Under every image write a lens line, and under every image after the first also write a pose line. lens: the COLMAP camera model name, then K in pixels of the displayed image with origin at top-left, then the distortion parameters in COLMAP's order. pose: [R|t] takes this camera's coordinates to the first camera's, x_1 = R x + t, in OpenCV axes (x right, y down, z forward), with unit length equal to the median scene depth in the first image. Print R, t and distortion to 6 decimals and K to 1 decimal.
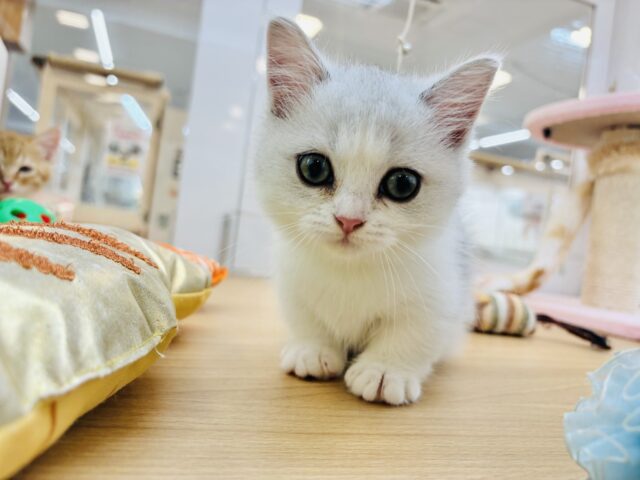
lens RADIAL K [[493.6, 0, 318.4], [0, 493.6, 249.9], [0, 0, 1]] dist [-0.034902, 0.005107]
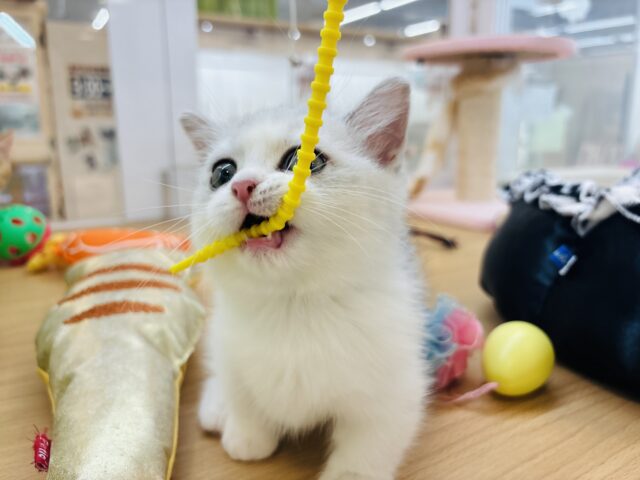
lens RADIAL K [[503.9, 0, 320.0], [0, 503.9, 240.0], [0, 0, 1]] dist [-0.042273, 0.002713]
pose [[0.977361, -0.155857, 0.143089, -0.012591], [0.120595, 0.966041, 0.228523, -0.125750], [-0.173847, -0.206093, 0.962966, -0.228361]]
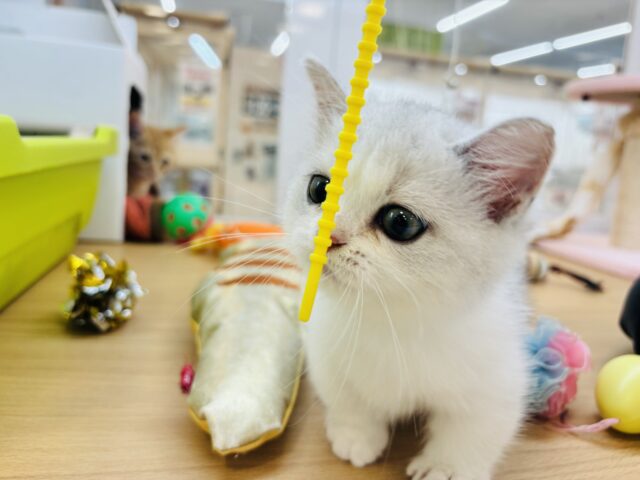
lens RADIAL K [[503.9, 0, 320.0], [0, 503.9, 240.0], [0, 0, 1]] dist [-0.042273, 0.002713]
pose [[0.992728, -0.013768, -0.119586, -0.014803], [0.031541, 0.988480, 0.148026, -0.102090], [0.116170, -0.150721, 0.981727, -0.266153]]
